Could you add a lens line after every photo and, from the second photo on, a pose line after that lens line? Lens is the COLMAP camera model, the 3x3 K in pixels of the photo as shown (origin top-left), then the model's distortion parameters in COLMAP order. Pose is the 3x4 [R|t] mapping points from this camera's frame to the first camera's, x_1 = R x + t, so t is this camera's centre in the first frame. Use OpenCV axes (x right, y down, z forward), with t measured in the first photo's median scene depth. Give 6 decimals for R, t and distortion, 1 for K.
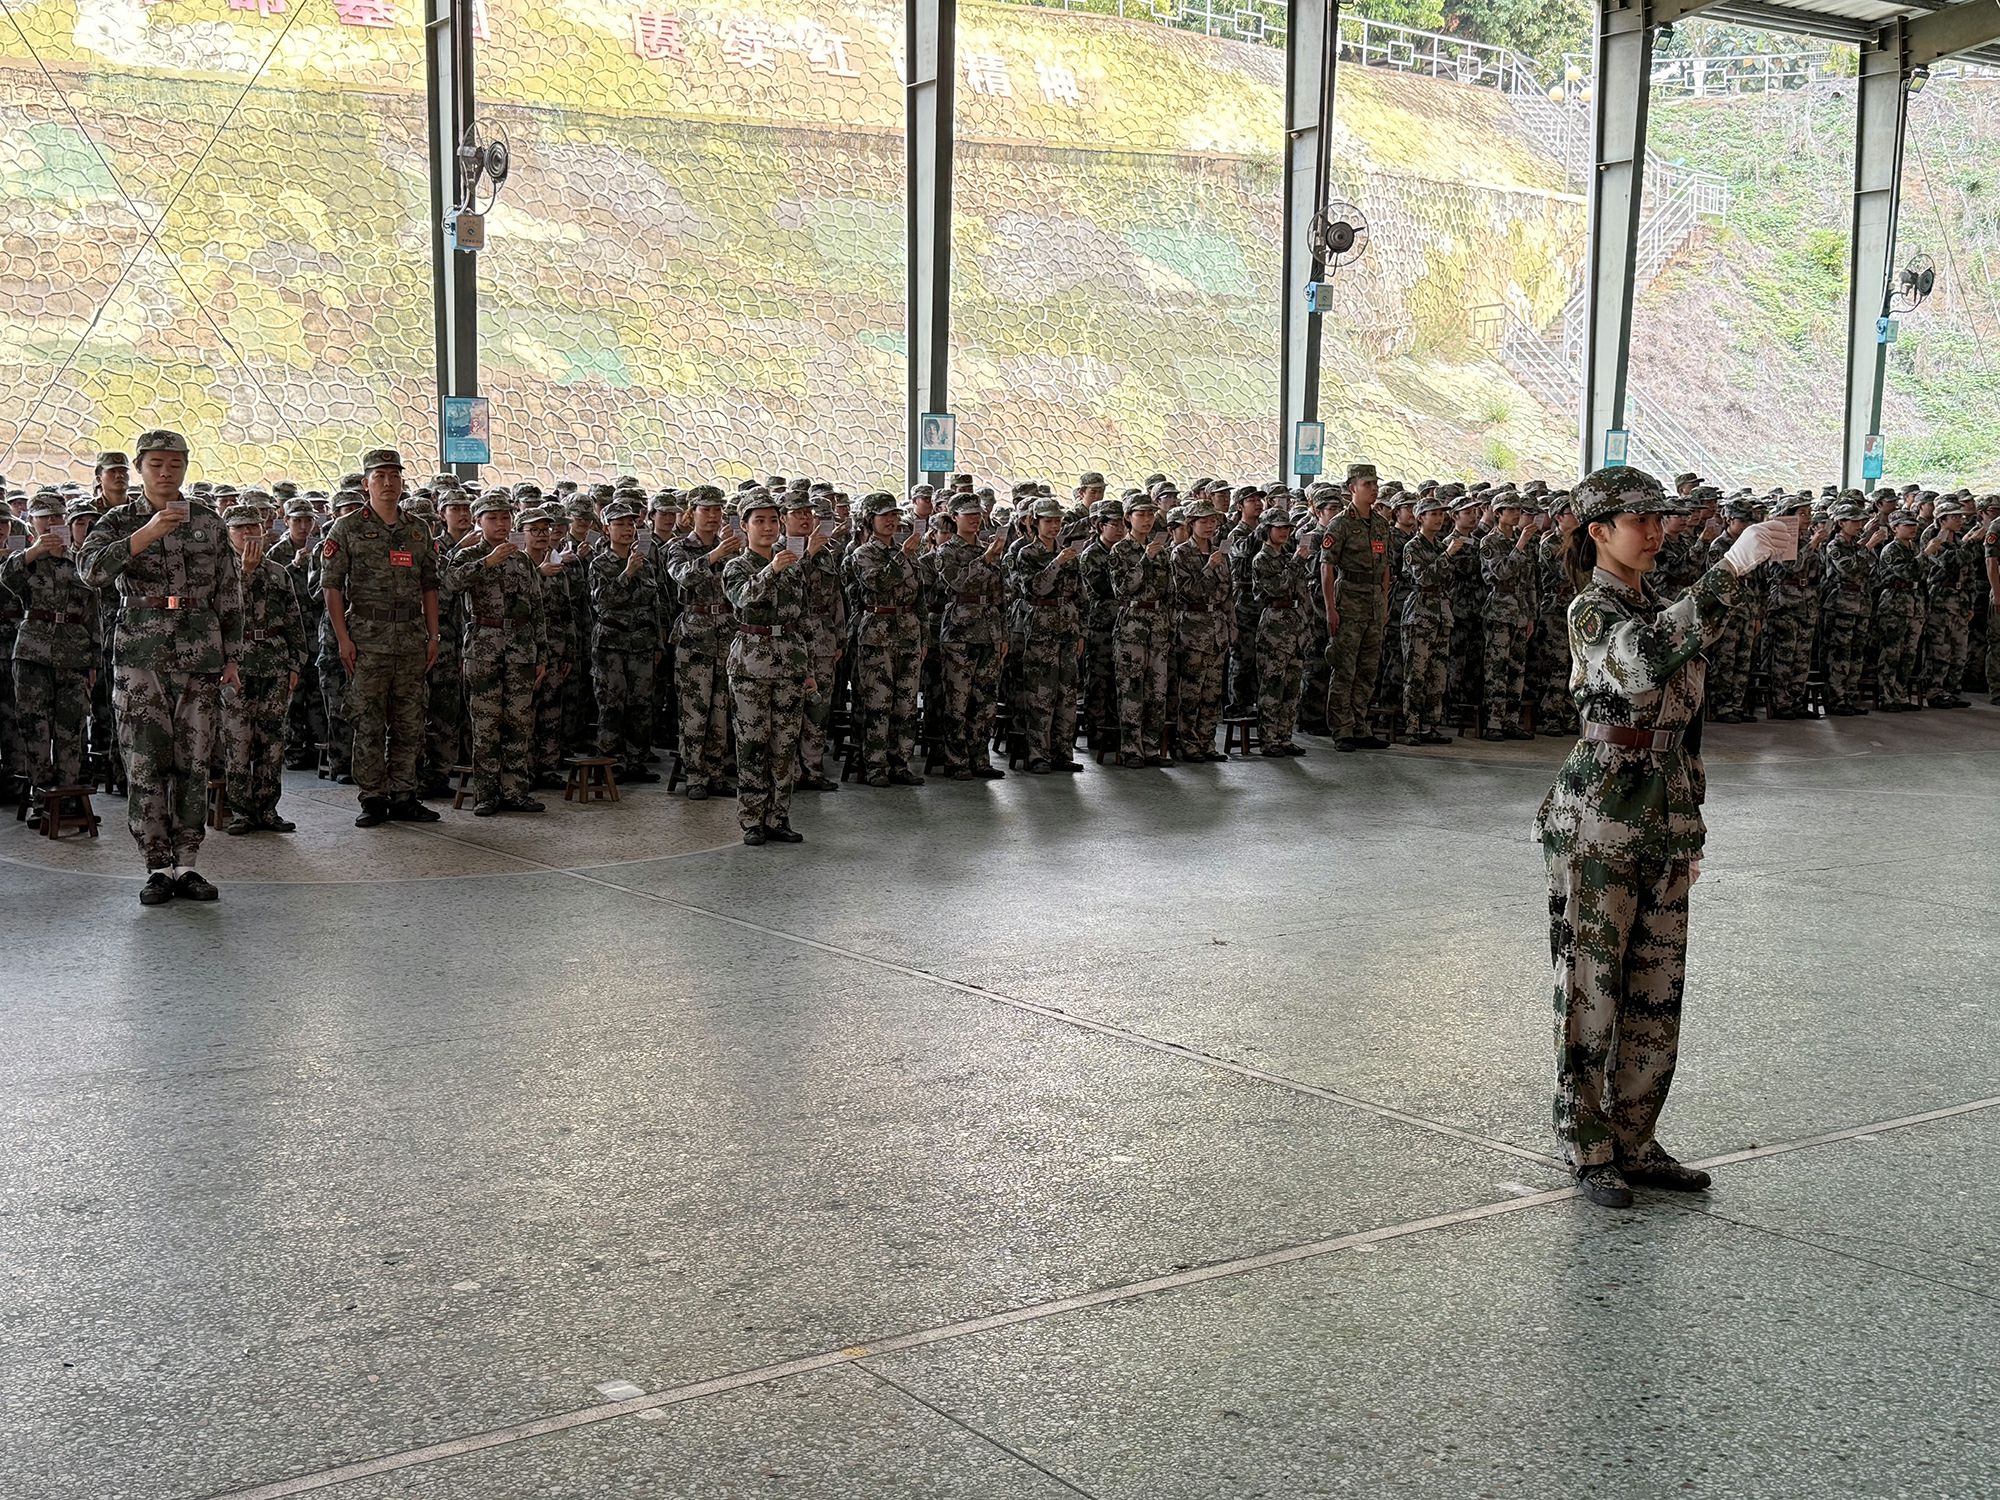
lens RADIAL K [[2630.1, 0, 1044.7], [0, 2630.1, 714.9], [0, 0, 1]] dist [0.169942, 0.000000]
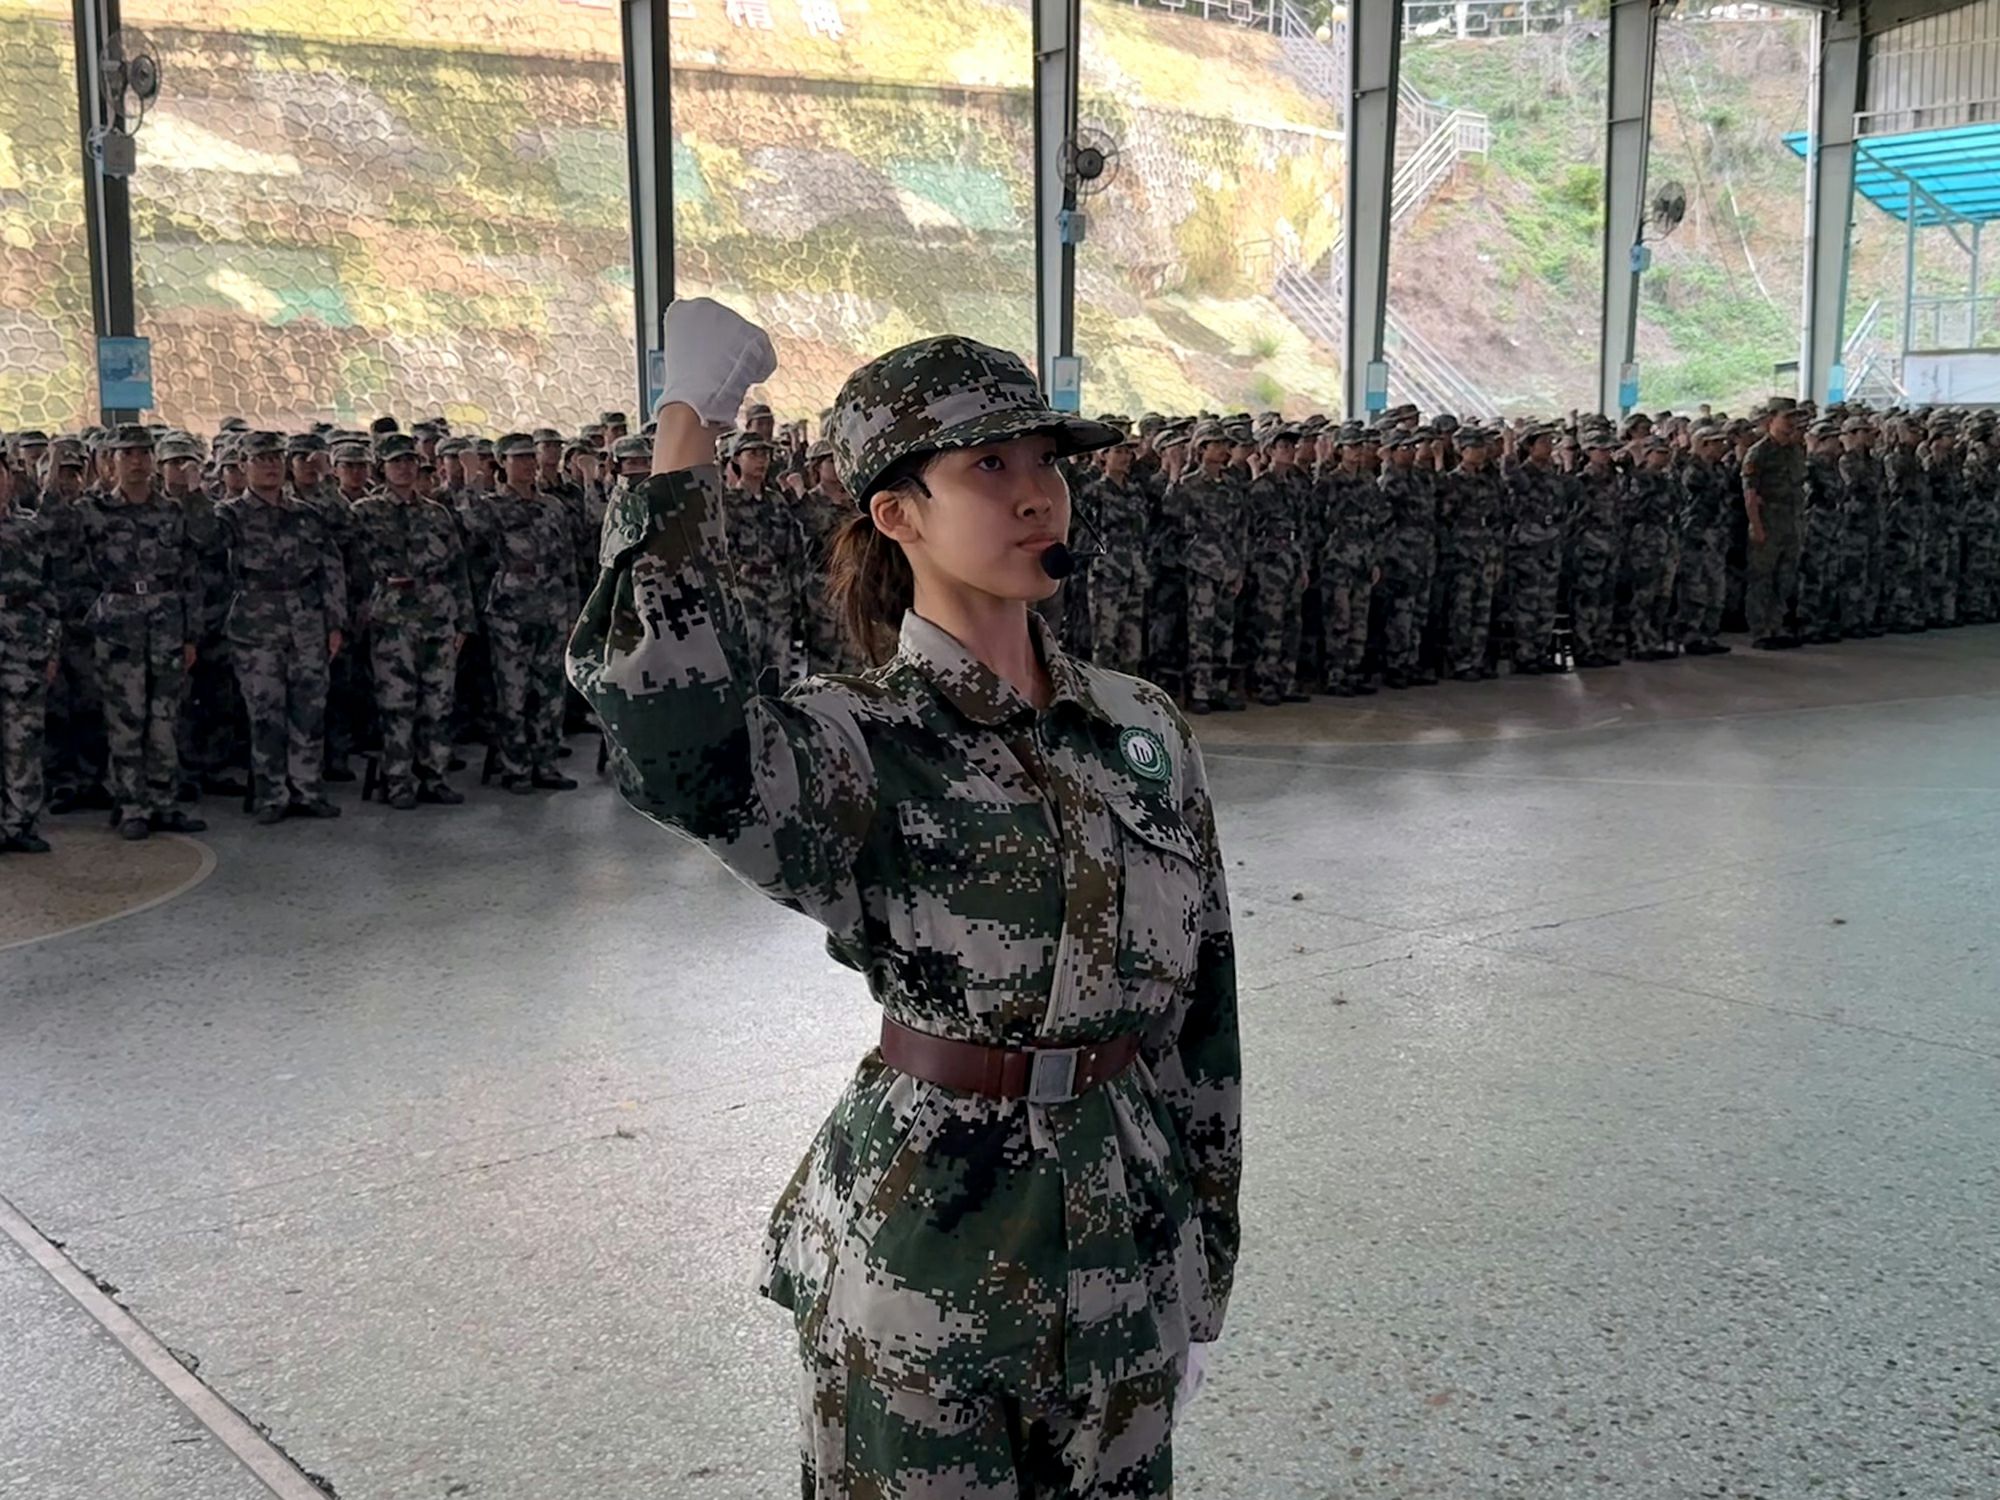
lens RADIAL K [[2383.1, 0, 1022.4], [0, 2383.1, 748.4], [0, 0, 1]] dist [0.110788, 0.000000]
pose [[0.998414, -0.023422, 0.051193, 0.033942], [0.020972, 0.998633, 0.047884, -0.008253], [-0.052245, -0.046735, 0.997540, 0.106651]]
